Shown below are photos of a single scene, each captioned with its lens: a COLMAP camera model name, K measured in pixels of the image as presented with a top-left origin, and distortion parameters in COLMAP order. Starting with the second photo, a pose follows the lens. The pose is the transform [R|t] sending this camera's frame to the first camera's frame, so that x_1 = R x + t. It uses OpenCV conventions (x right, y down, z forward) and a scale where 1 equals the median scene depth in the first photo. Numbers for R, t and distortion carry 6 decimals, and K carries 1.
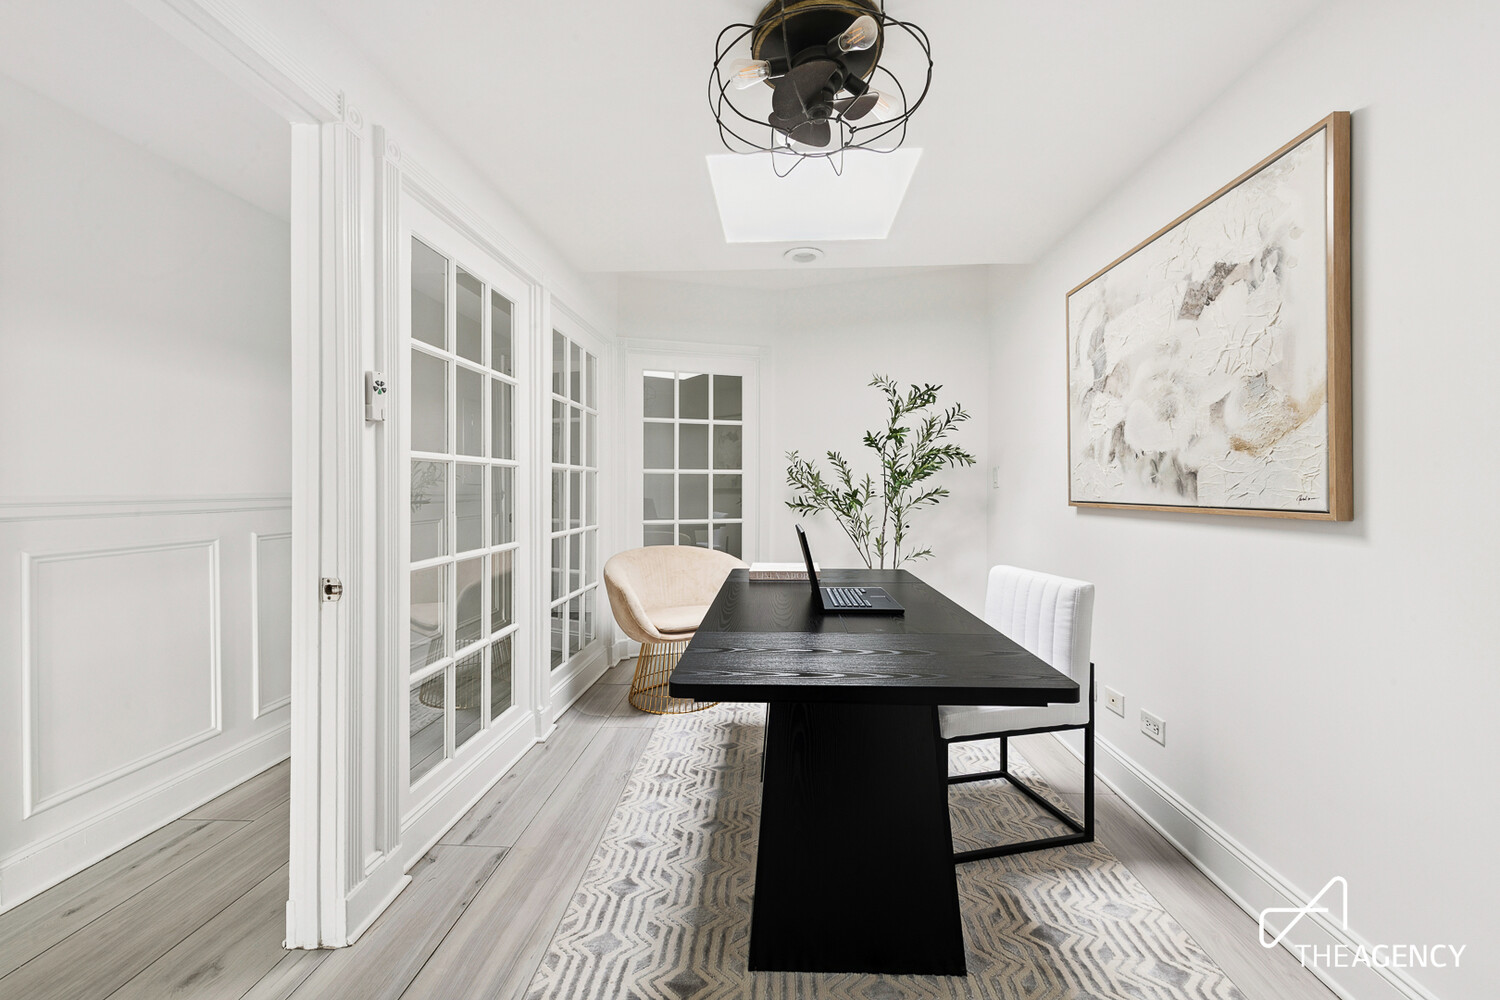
lens RADIAL K [[590.4, 0, 751.9], [0, 590.4, 492.9], [0, 0, 1]] dist [-0.001483, -0.000239]
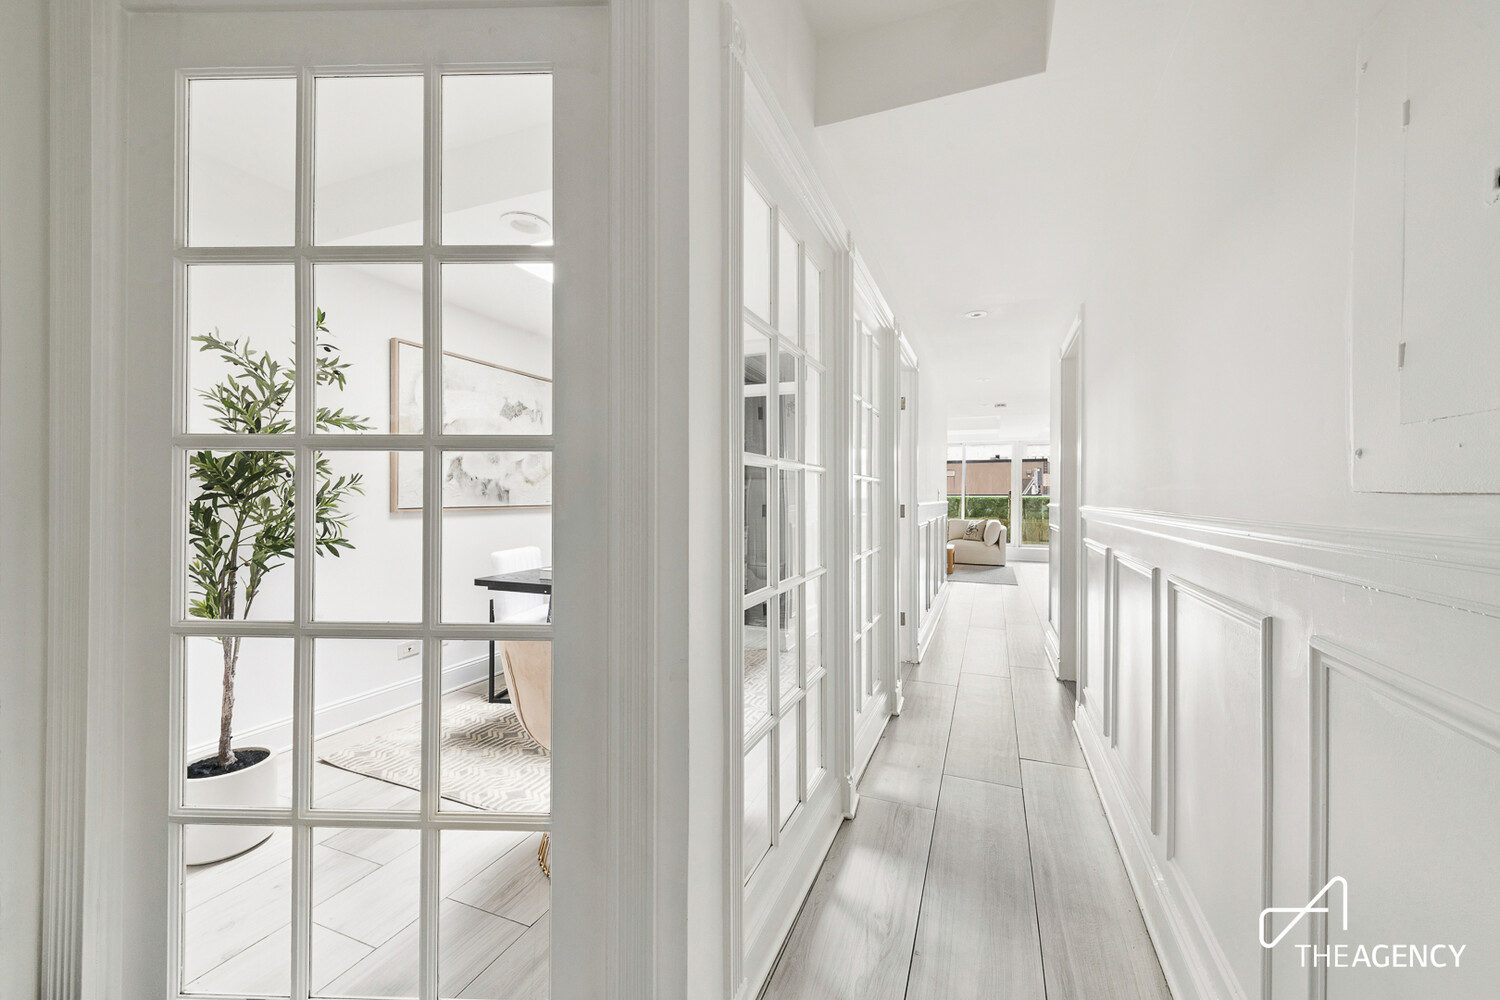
lens RADIAL K [[590.4, 0, 749.7], [0, 590.4, 493.8], [0, 0, 1]] dist [-0.001483, -0.000239]
pose [[-0.945192, 0.000479, 0.326514, -0.772656], [0.001056, 0.999998, 0.001589, -0.024637], [-0.326513, 0.001847, -0.945191, 2.683309]]
